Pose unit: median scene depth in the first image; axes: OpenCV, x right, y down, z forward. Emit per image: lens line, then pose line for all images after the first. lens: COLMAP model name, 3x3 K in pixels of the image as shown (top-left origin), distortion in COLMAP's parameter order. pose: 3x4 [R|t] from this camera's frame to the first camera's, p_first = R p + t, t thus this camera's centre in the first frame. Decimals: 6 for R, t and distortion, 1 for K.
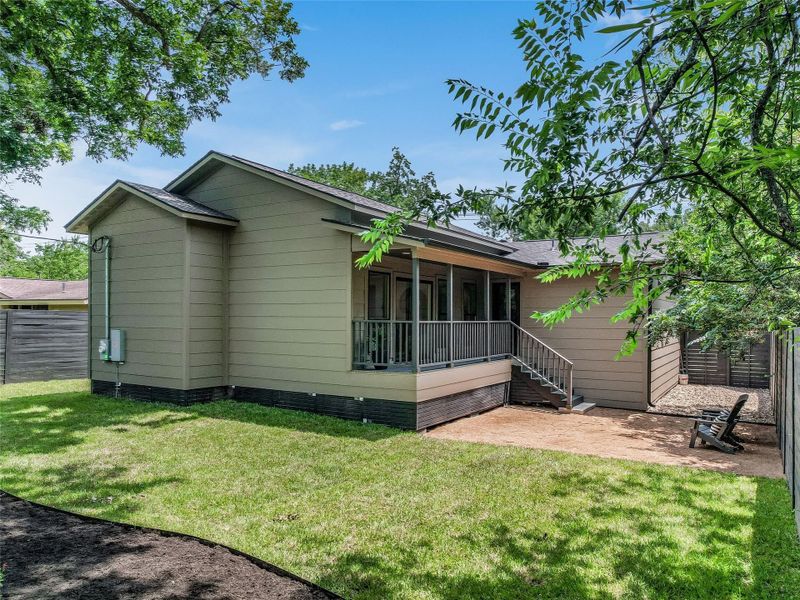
lens RADIAL K [[614.9, 0, 400.0], [0, 614.9, 300.0], [0, 0, 1]] dist [-0.007272, -0.002737]
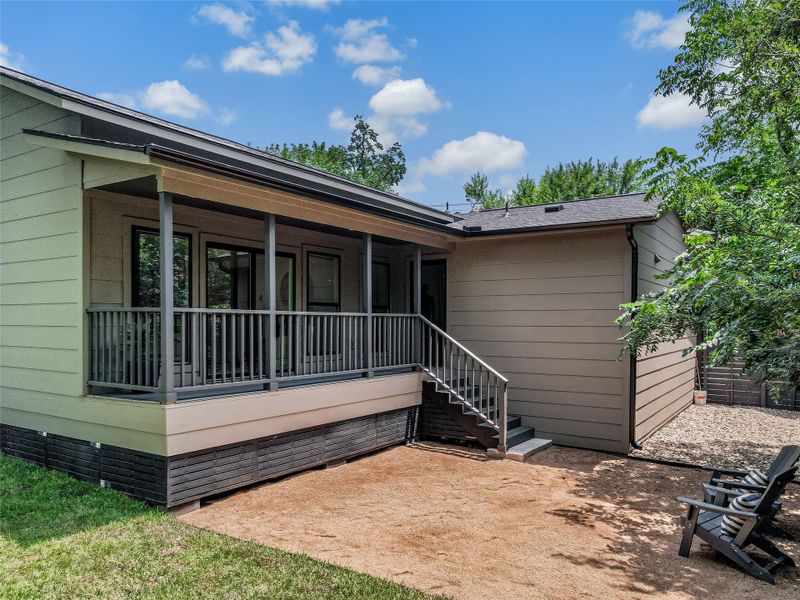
lens RADIAL K [[594.9, 0, 399.9], [0, 594.9, 315.7], [0, 0, 1]] dist [0.005694, 0.004910]
pose [[0.998219, -0.000283, -0.059657, 0.203310], [0.001388, 0.999828, 0.018490, 0.024201], [0.059642, -0.018540, 0.998048, 0.373539]]
